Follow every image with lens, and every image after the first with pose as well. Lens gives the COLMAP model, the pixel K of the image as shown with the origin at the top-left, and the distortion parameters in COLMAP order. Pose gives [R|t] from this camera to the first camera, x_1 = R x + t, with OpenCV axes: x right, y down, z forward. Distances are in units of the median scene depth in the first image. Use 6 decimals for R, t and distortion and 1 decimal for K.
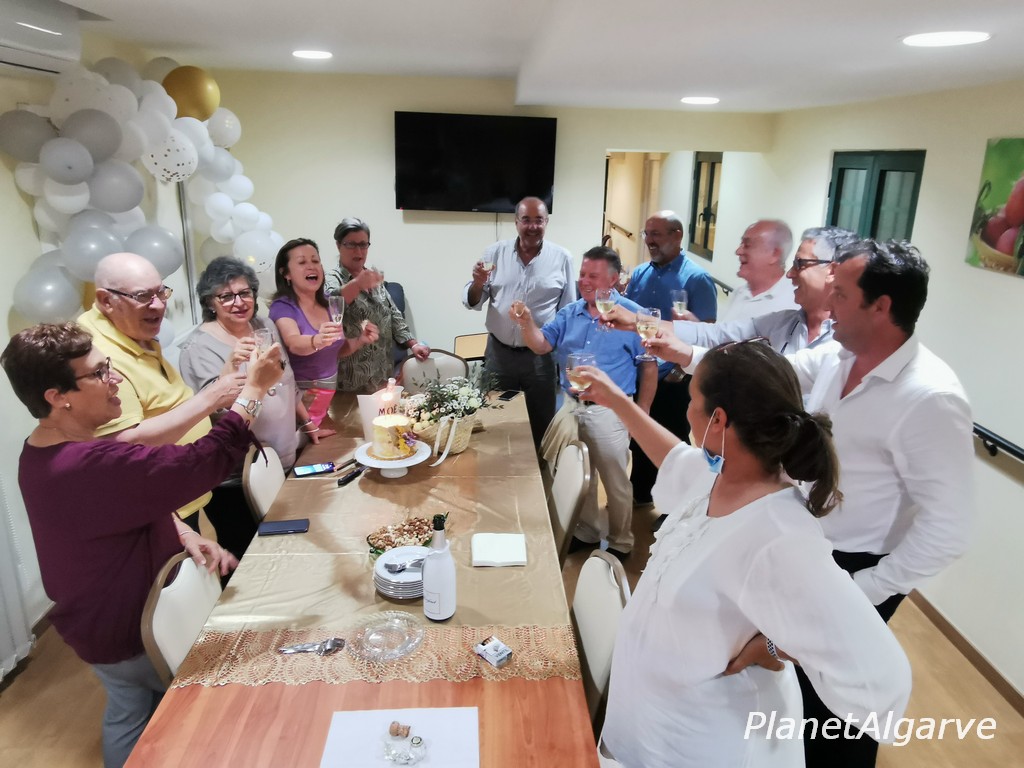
lens RADIAL K [[768.6, 0, 512.0], [0, 768.6, 384.0], [0, 0, 1]] dist [-0.006694, 0.002569]
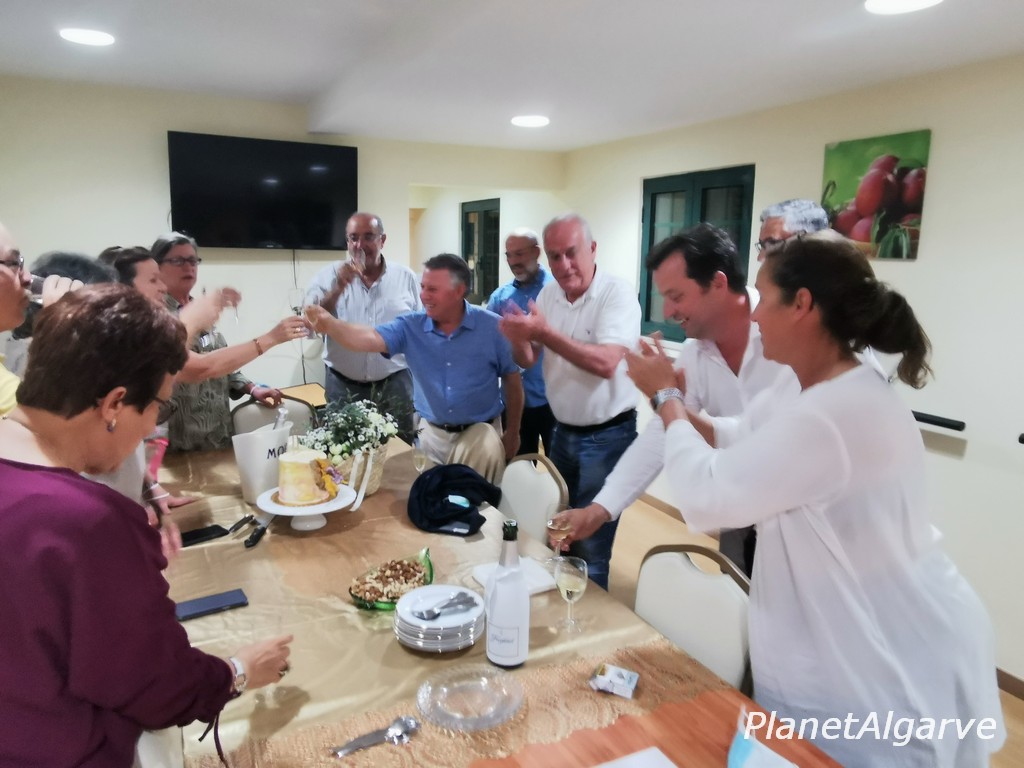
lens RADIAL K [[766.1, 0, 510.5], [0, 766.1, 405.0], [0, 0, 1]] dist [-0.012408, -0.005668]
pose [[0.916961, -0.085547, 0.389698, -0.253004], [0.122169, 0.990028, -0.070131, 0.073931], [-0.379813, 0.111917, 0.918268, 0.197861]]
